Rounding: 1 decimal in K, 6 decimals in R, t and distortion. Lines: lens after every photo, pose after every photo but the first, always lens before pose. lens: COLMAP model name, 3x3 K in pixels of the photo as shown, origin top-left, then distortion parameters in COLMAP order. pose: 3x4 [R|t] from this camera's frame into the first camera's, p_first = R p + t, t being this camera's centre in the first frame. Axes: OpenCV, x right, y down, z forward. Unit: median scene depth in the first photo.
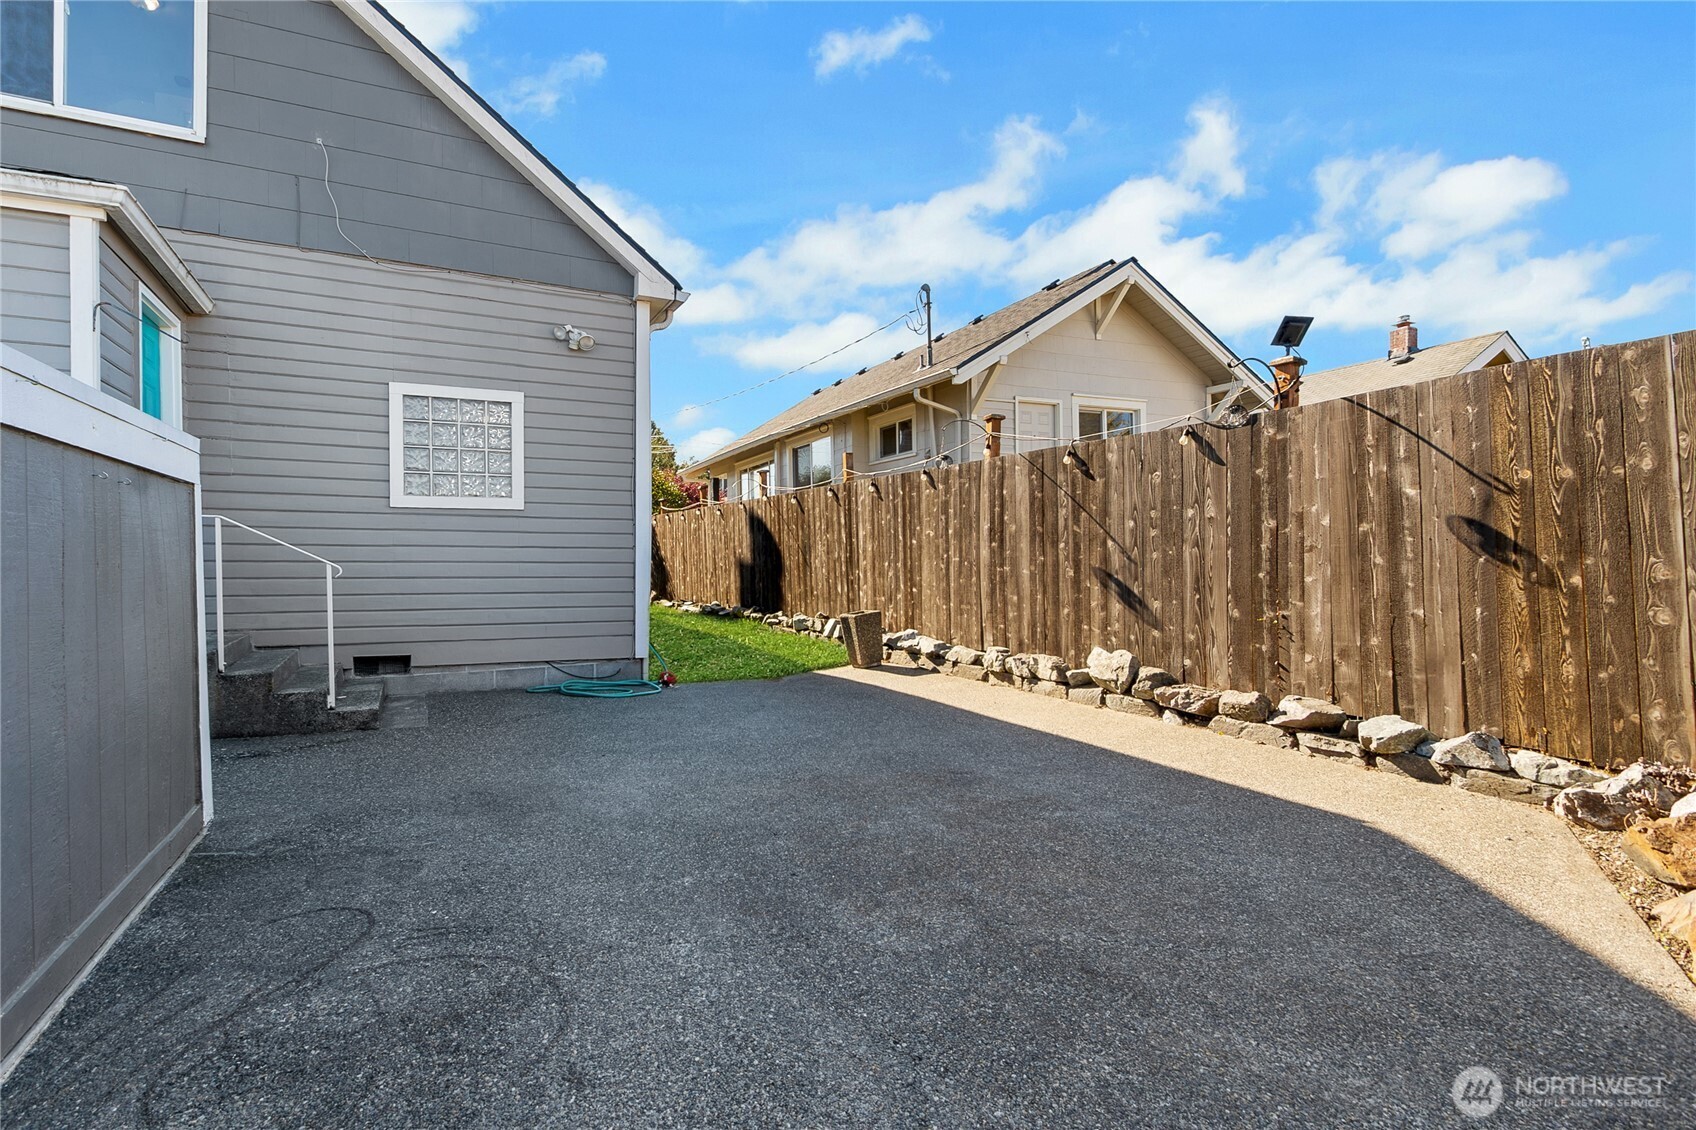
lens RADIAL K [[786.3, 0, 848.0], [0, 786.3, 565.0], [0, 0, 1]] dist [0.002606, -0.000460]
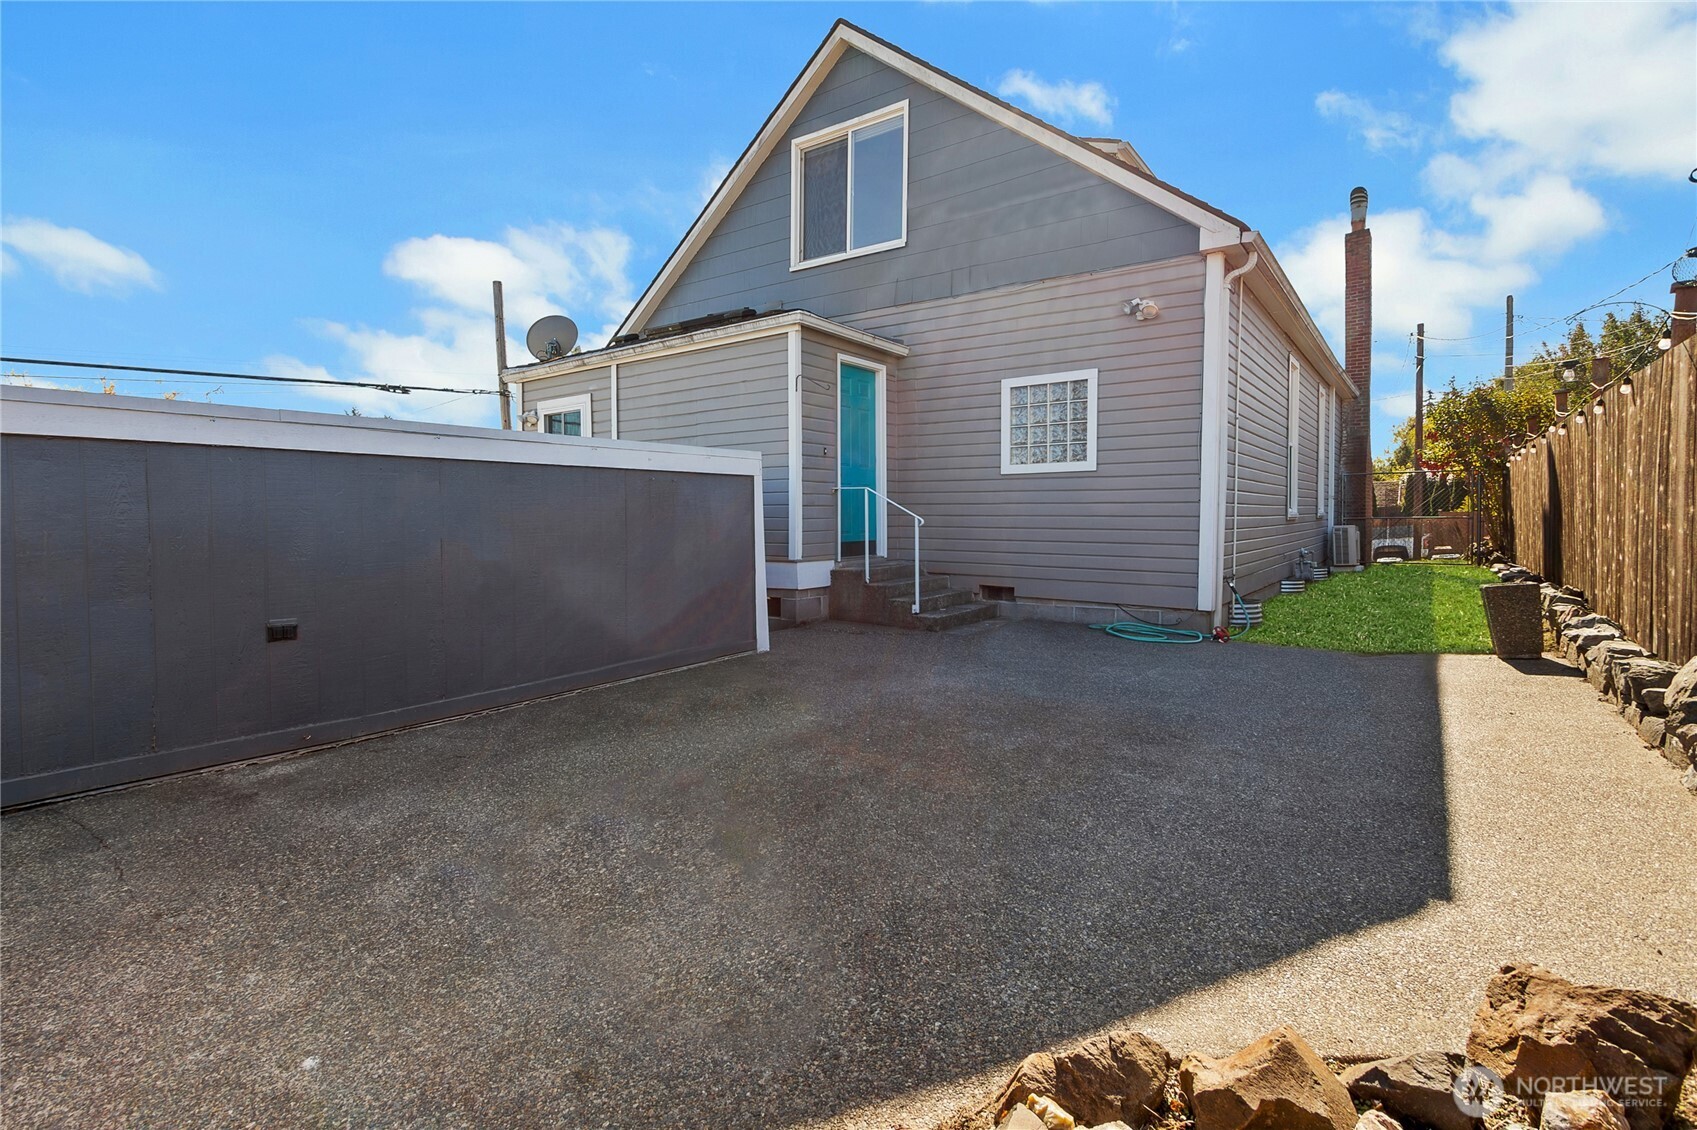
lens RADIAL K [[814.5, 0, 846.7], [0, 814.5, 537.2], [0, 0, 1]] dist [0.001502, -0.000131]
pose [[0.486256, 0.022649, -0.873523, 0.490218], [-0.002178, 0.999692, 0.024708, -0.001030], [0.873814, -0.010111, 0.486156, 0.103419]]
